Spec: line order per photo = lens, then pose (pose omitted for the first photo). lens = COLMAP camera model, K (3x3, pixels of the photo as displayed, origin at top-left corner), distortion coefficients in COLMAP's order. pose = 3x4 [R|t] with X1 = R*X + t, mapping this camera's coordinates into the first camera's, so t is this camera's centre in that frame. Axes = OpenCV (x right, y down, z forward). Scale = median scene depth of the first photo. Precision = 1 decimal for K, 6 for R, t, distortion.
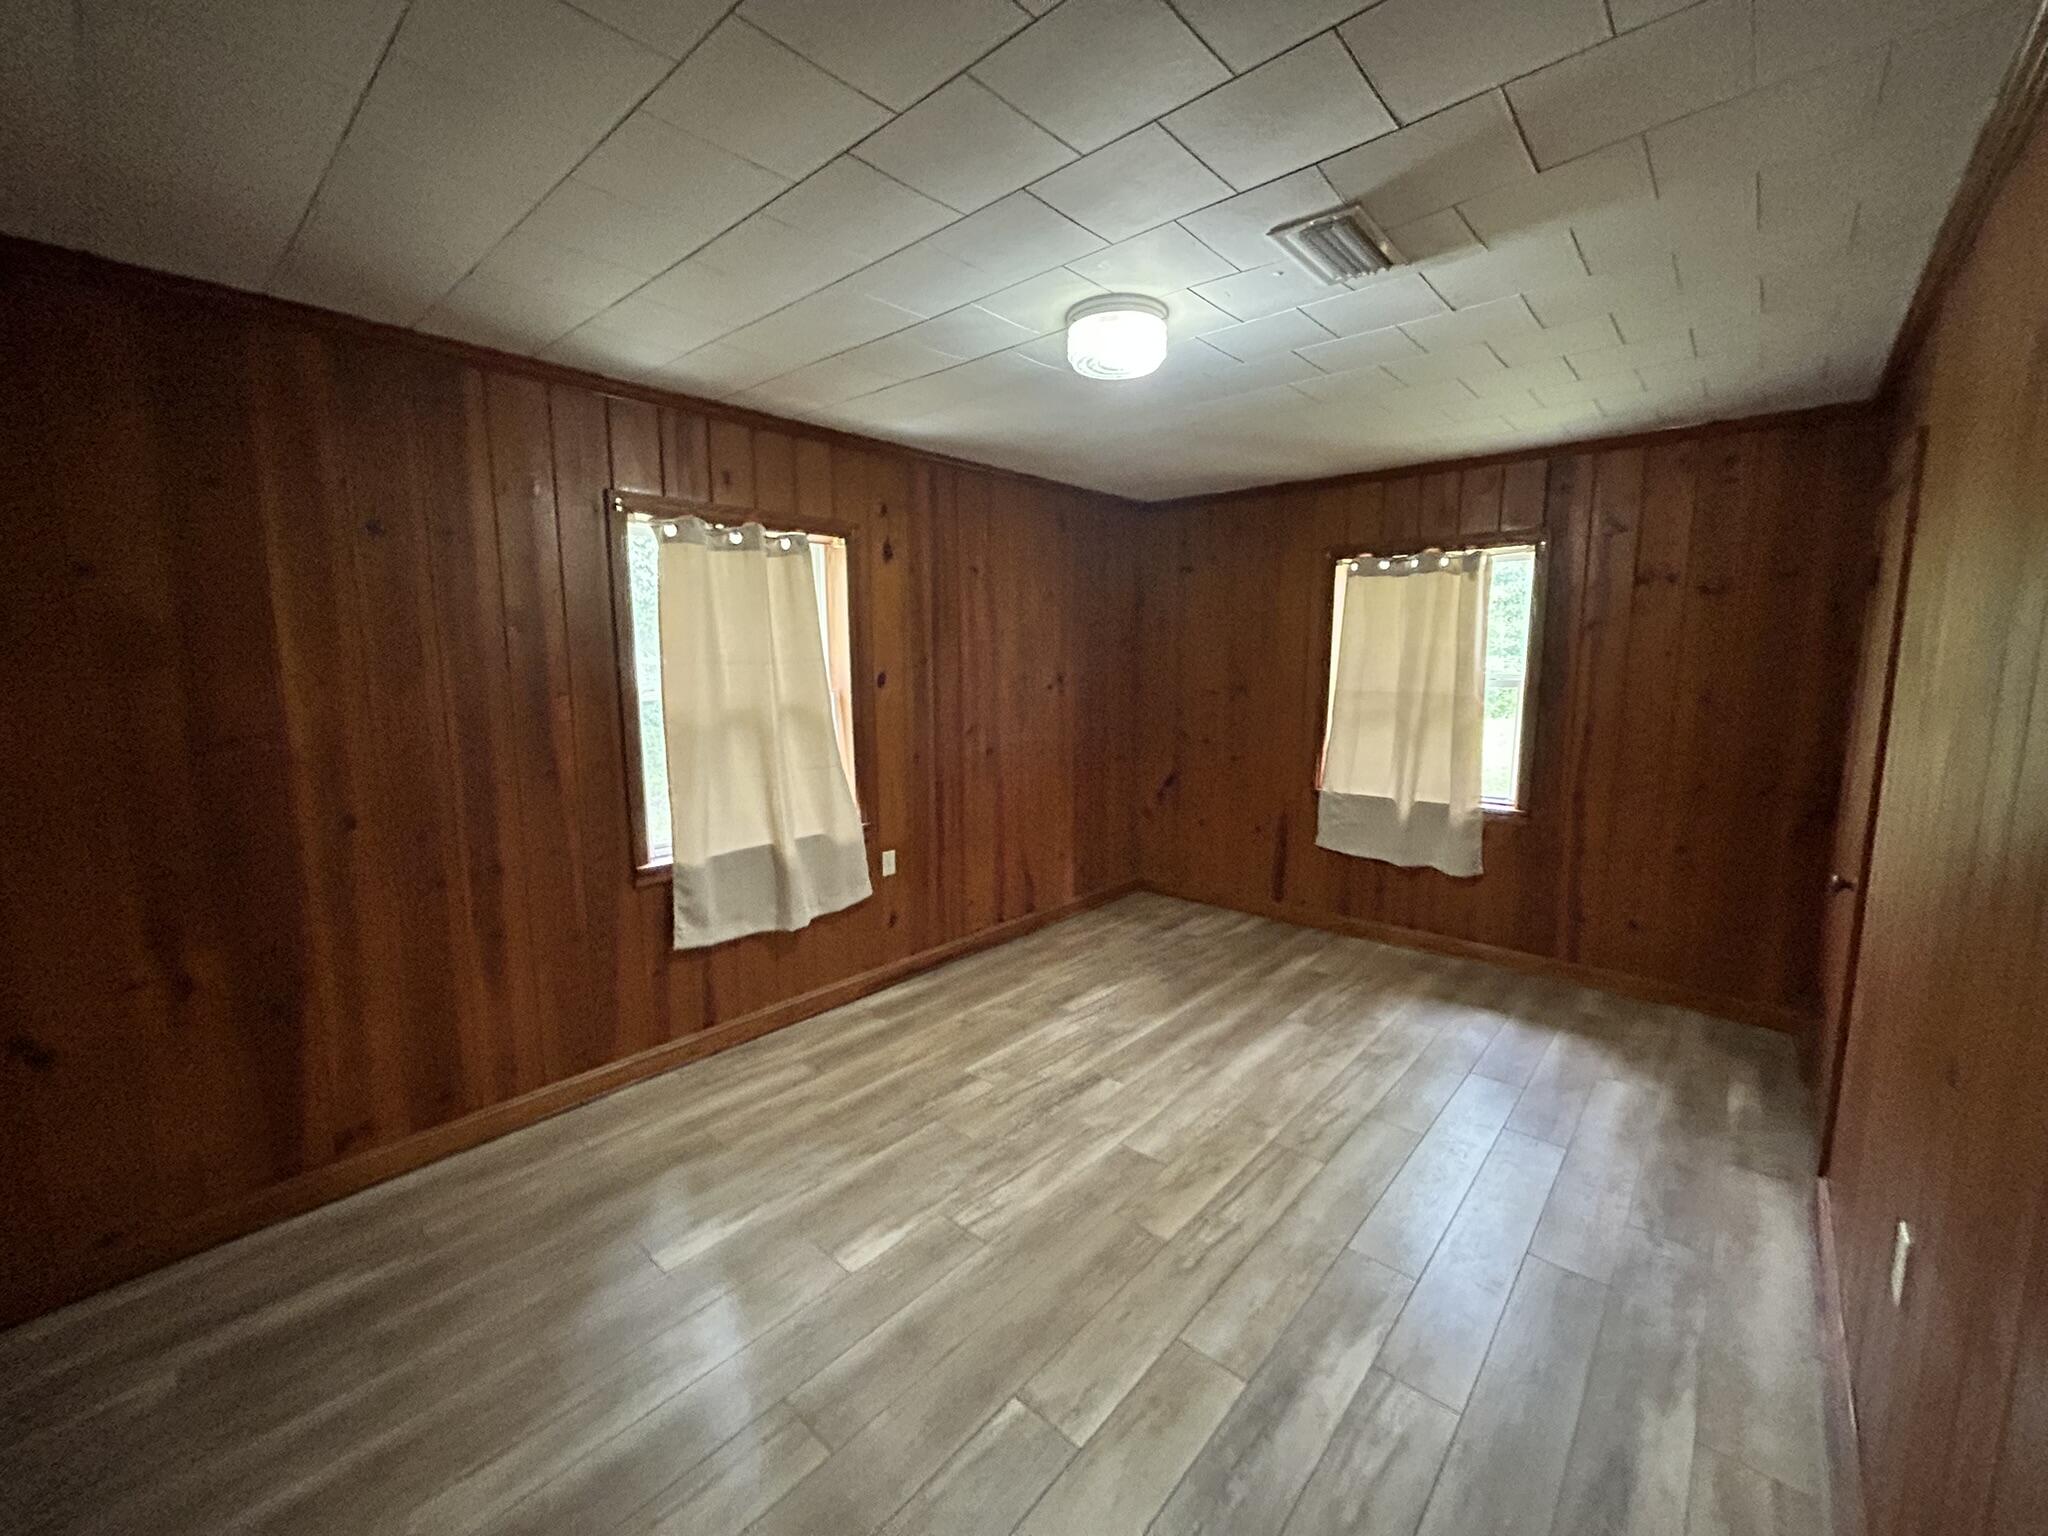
lens RADIAL K [[824.7, 0, 1032.9], [0, 824.7, 769.8], [0, 0, 1]] dist [0.001309, 0.000162]
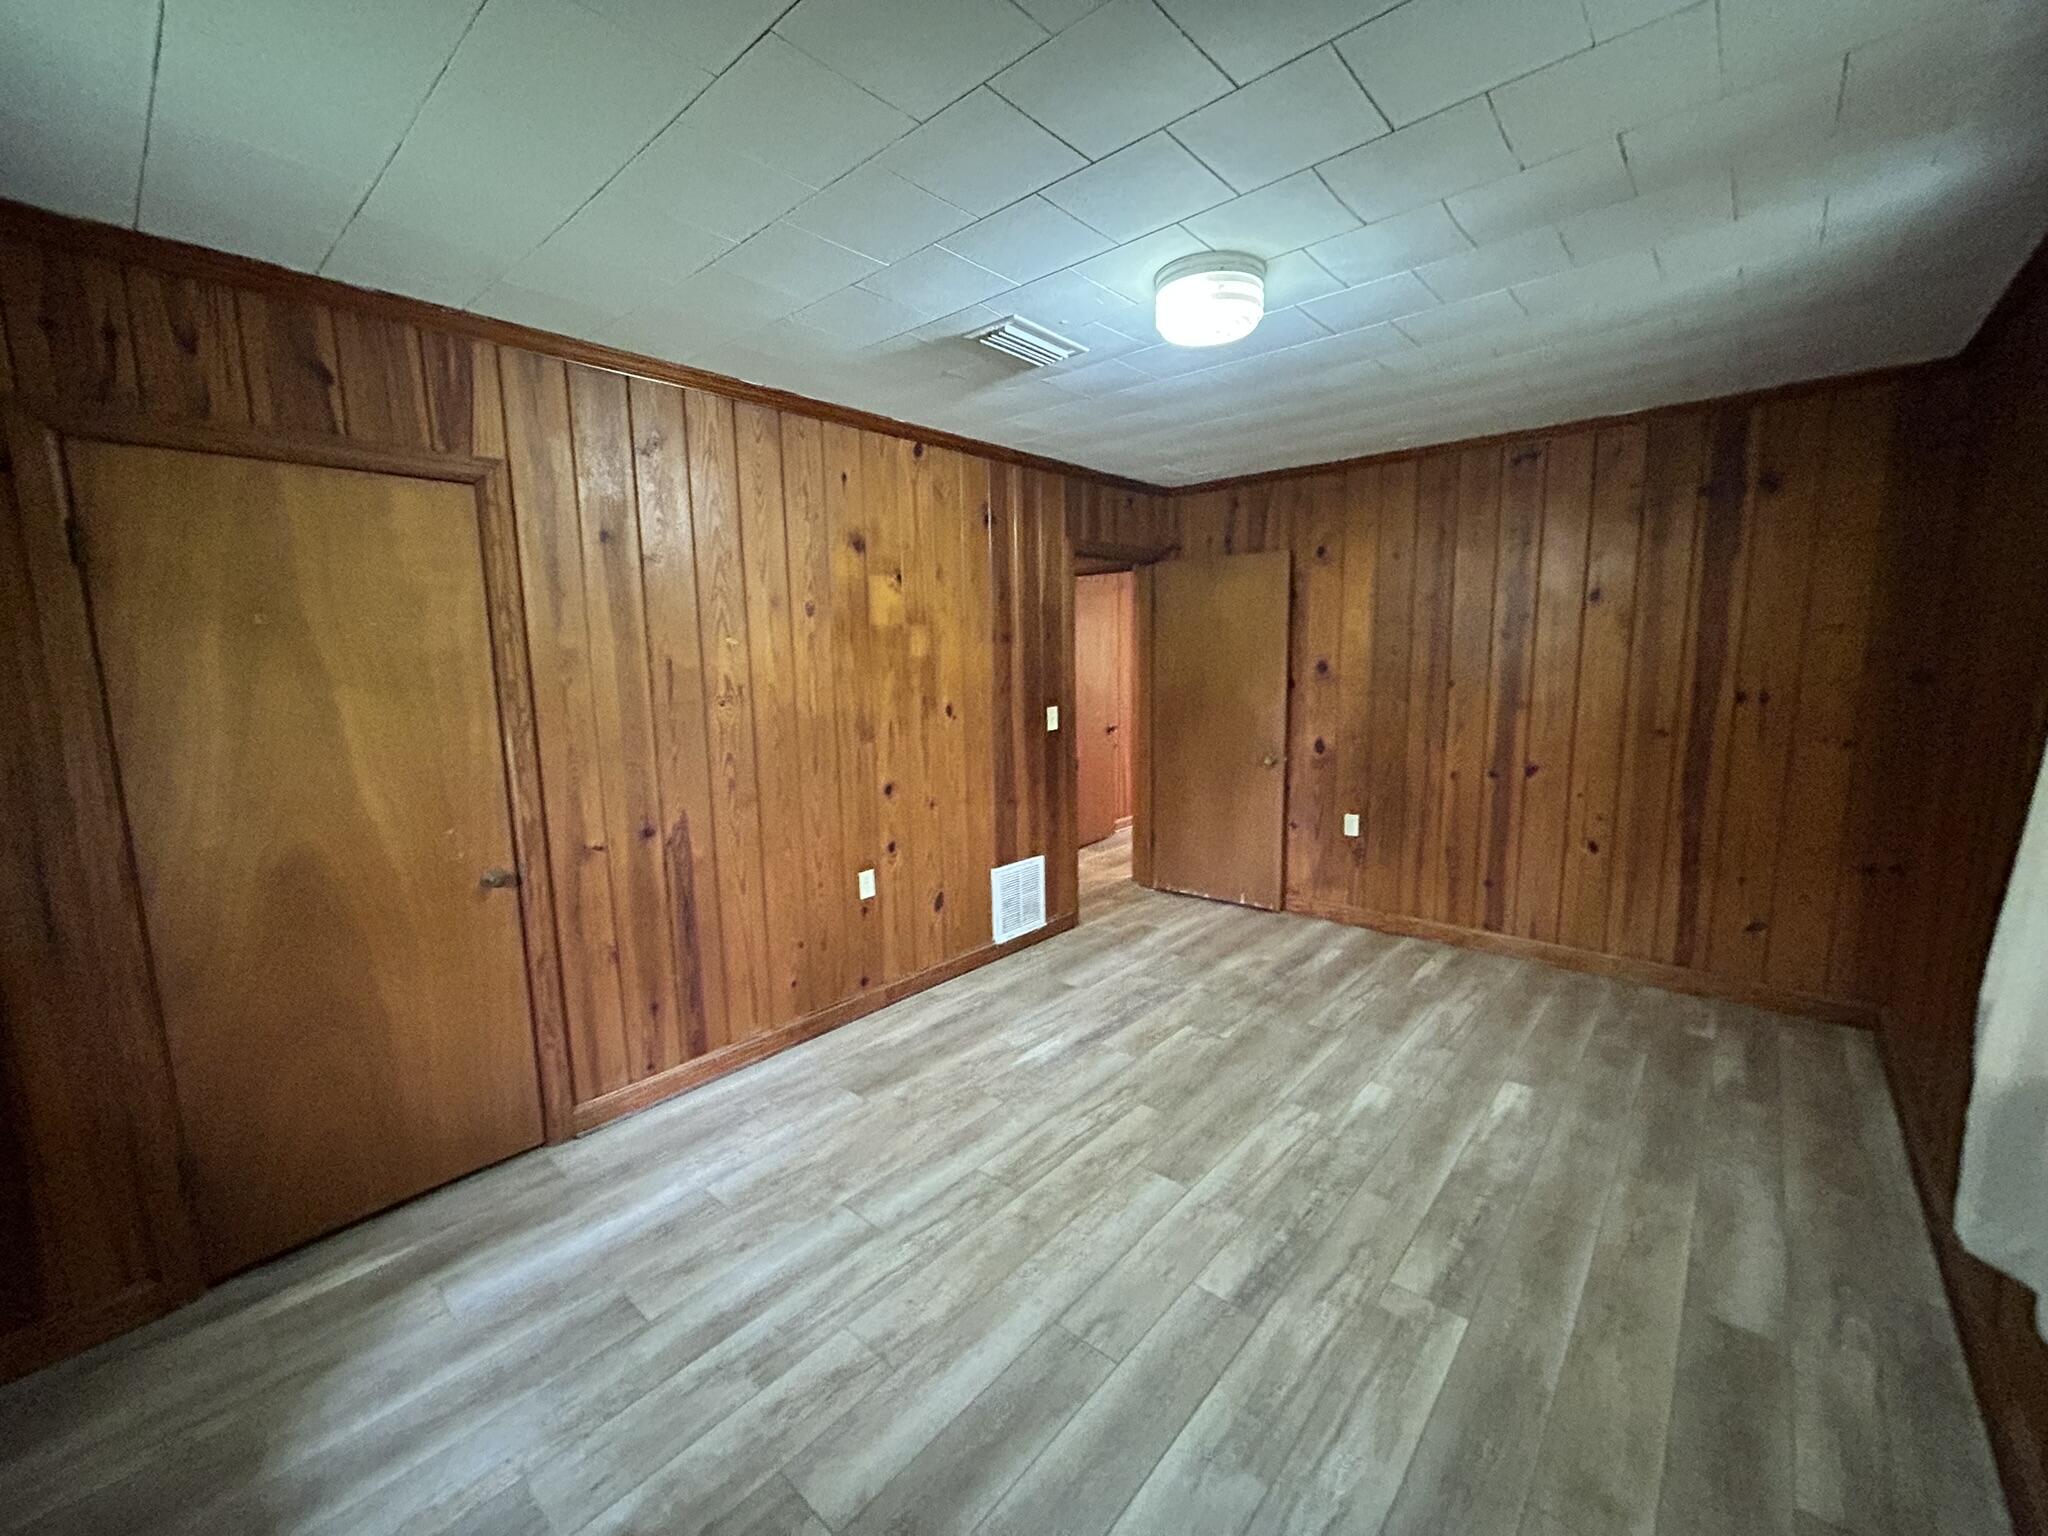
lens RADIAL K [[824.7, 0, 1025.7], [0, 824.7, 766.5], [0, 0, 1]] dist [0.001309, 0.000162]
pose [[-0.999696, 0.023586, 0.007176, 0.265506], [0.024653, 0.959343, 0.281165, -0.239668], [-0.000253, 0.281257, -0.959633, 1.715857]]
